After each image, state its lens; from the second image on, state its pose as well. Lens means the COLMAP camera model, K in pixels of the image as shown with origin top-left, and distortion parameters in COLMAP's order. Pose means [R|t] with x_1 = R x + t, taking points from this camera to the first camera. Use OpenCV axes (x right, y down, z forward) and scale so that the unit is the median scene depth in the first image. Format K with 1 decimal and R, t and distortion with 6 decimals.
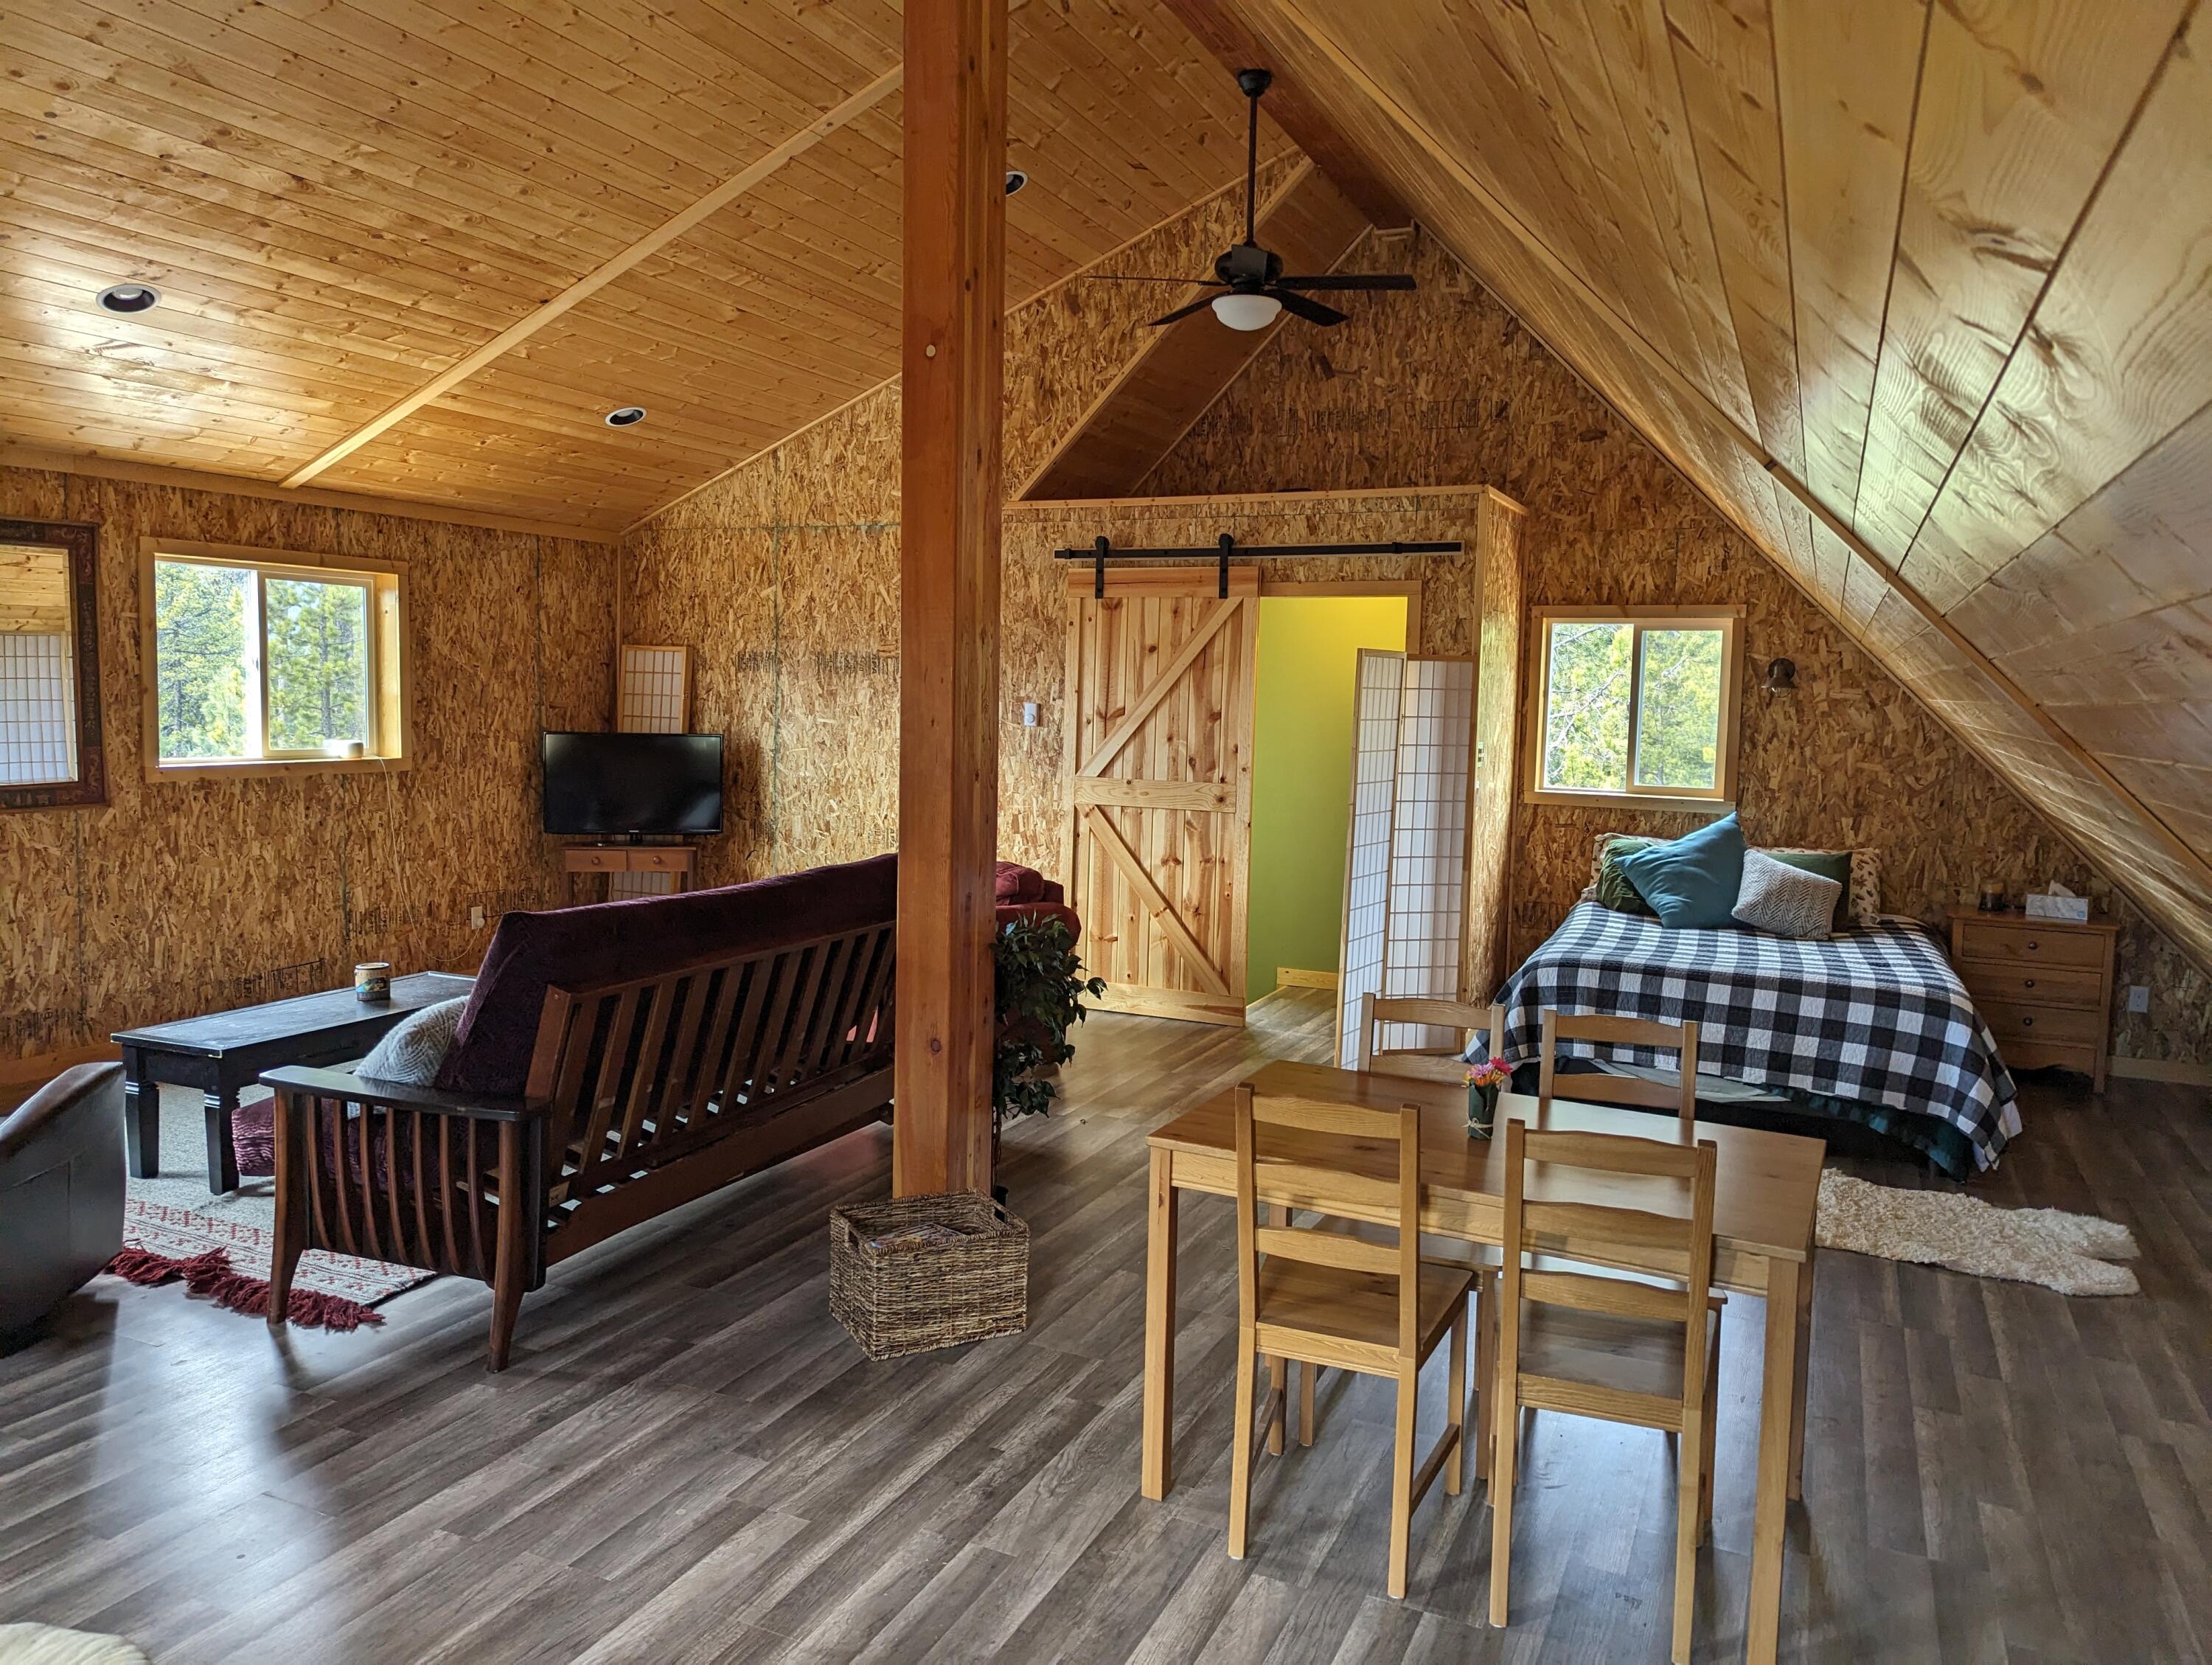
lens RADIAL K [[1592.6, 0, 1099.7], [0, 1592.6, 840.1], [0, 0, 1]] dist [0.009913, -0.000346]
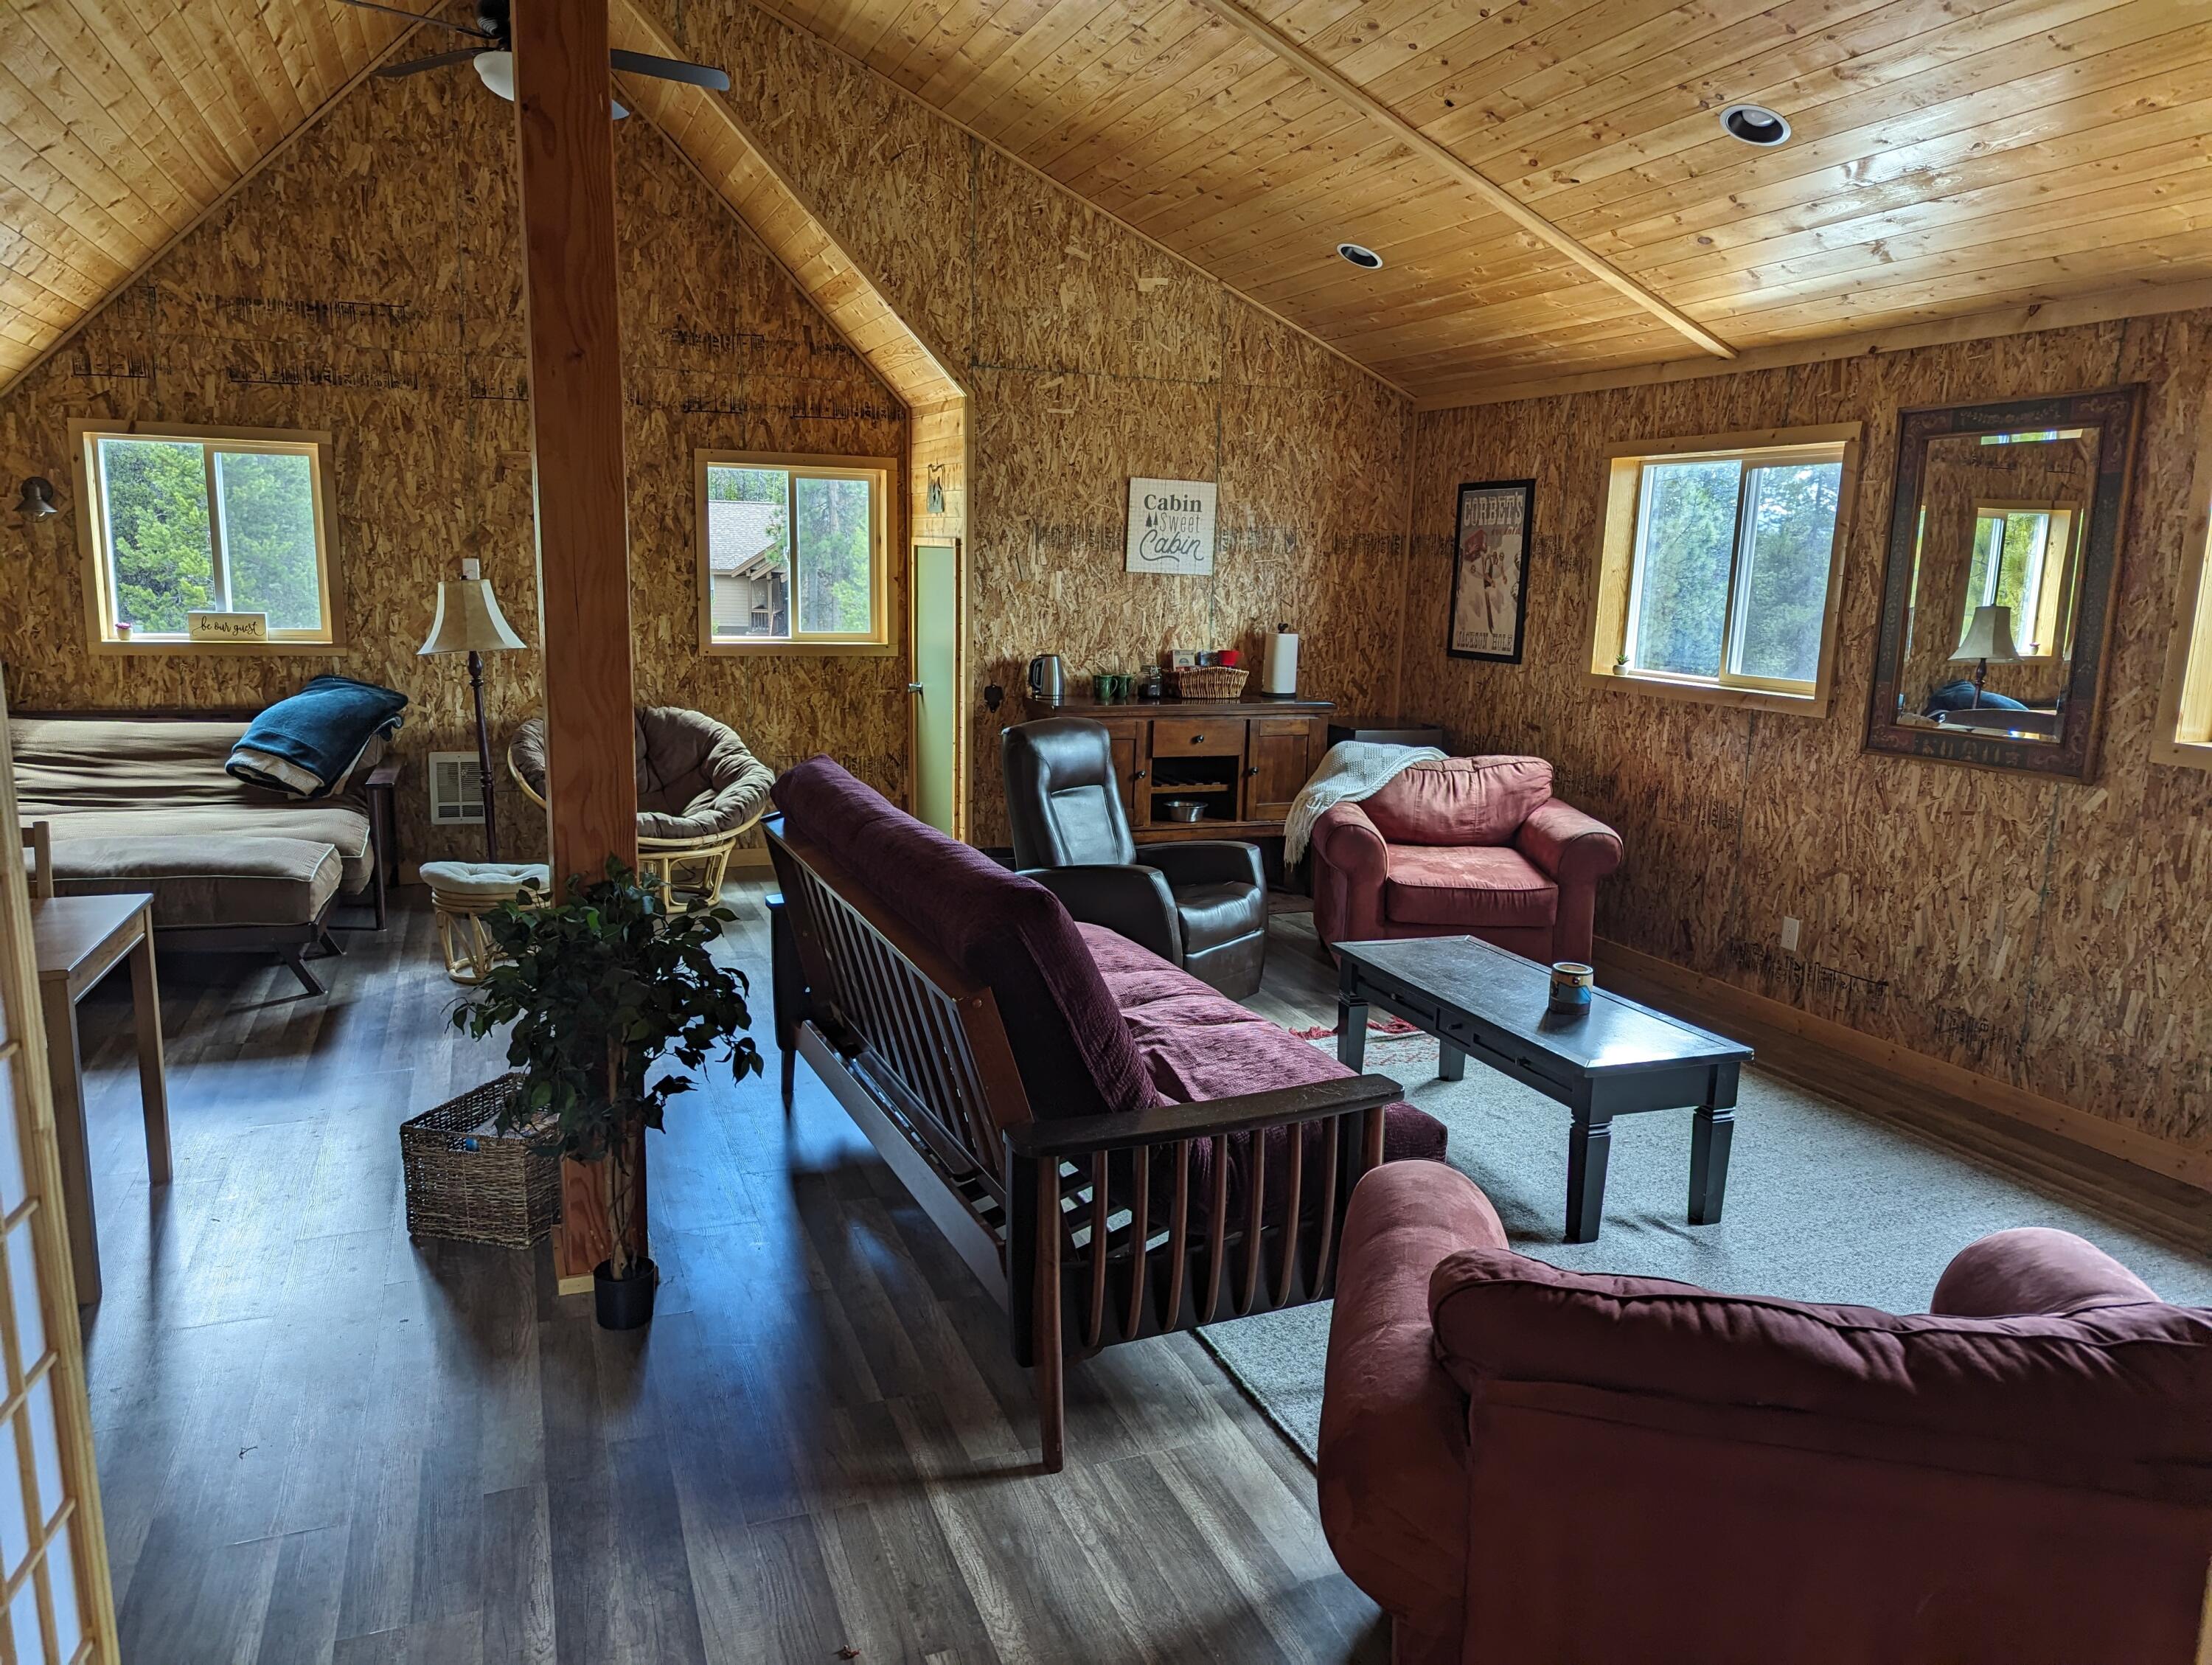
lens RADIAL K [[1592.6, 0, 1097.1], [0, 1592.6, 817.6], [0, 0, 1]] dist [0.009913, -0.000346]
pose [[-0.716396, 0.098197, -0.690748, 0.196993], [-0.082515, 0.971172, 0.223641, -0.130659], [0.692797, 0.217213, -0.687642, 1.187415]]
